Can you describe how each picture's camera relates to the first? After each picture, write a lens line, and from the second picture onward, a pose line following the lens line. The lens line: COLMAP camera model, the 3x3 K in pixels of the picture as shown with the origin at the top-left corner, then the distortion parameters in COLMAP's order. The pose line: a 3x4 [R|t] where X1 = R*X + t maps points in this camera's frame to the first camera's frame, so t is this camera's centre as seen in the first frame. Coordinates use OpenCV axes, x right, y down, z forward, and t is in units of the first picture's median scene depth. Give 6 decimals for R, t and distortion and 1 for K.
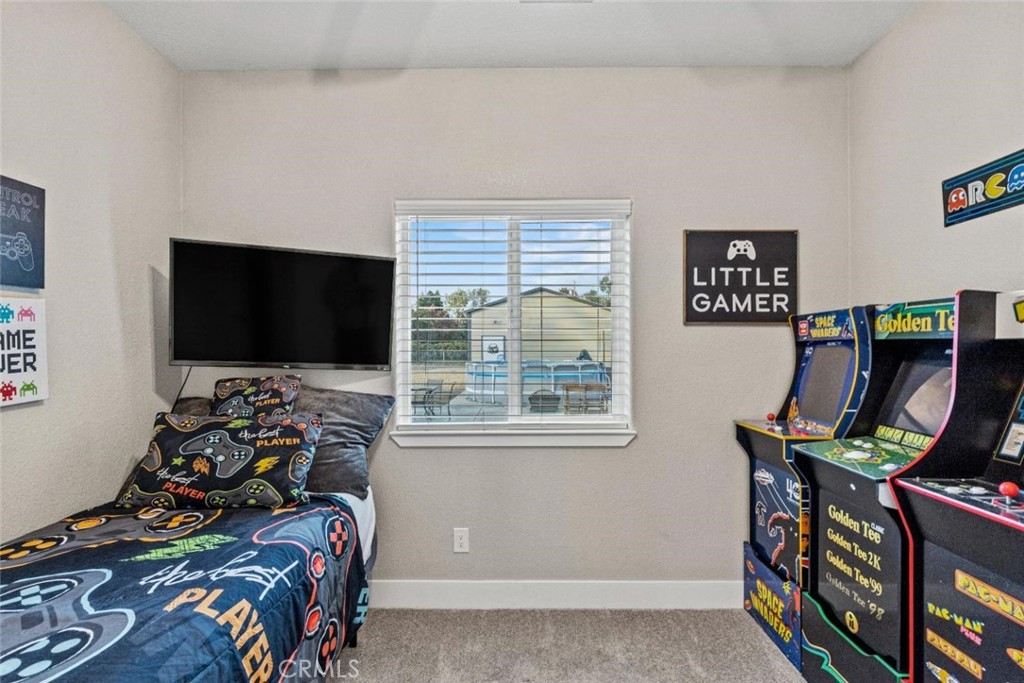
lens RADIAL K [[490.0, 0, 512.9], [0, 490.0, 348.7], [0, 0, 1]] dist [0.002126, -0.001256]
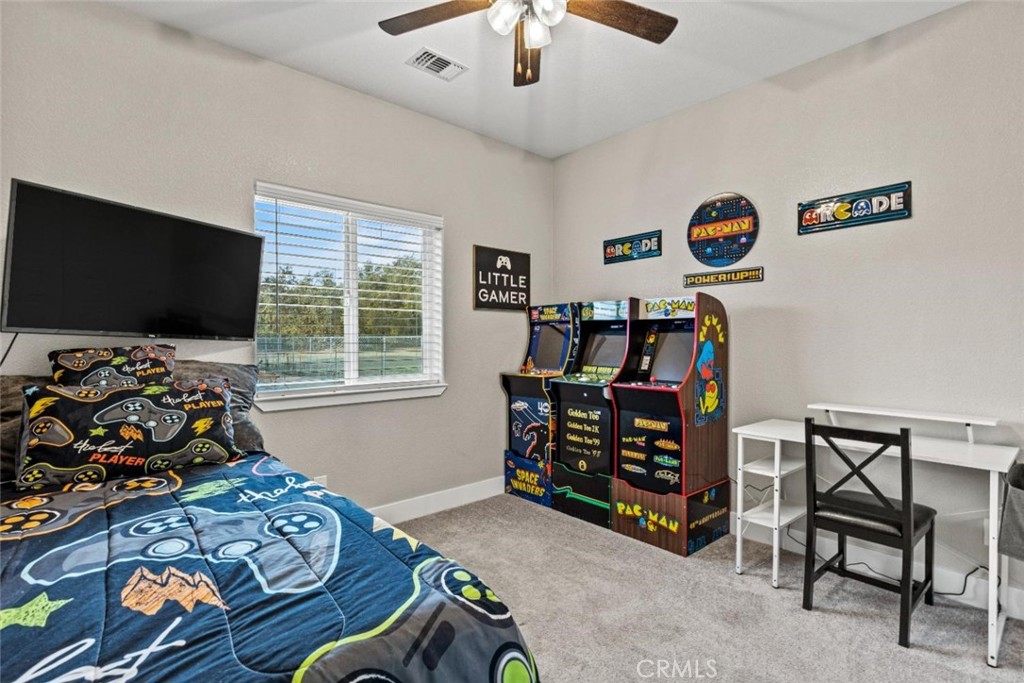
lens RADIAL K [[490.0, 0, 510.0], [0, 490.0, 347.8], [0, 0, 1]] dist [0.002126, -0.001256]
pose [[0.743597, -0.011016, 0.668537, -0.695331], [-0.000807, 0.999849, 0.017373, 0.051057], [-0.668627, -0.013458, 0.743476, -0.206756]]
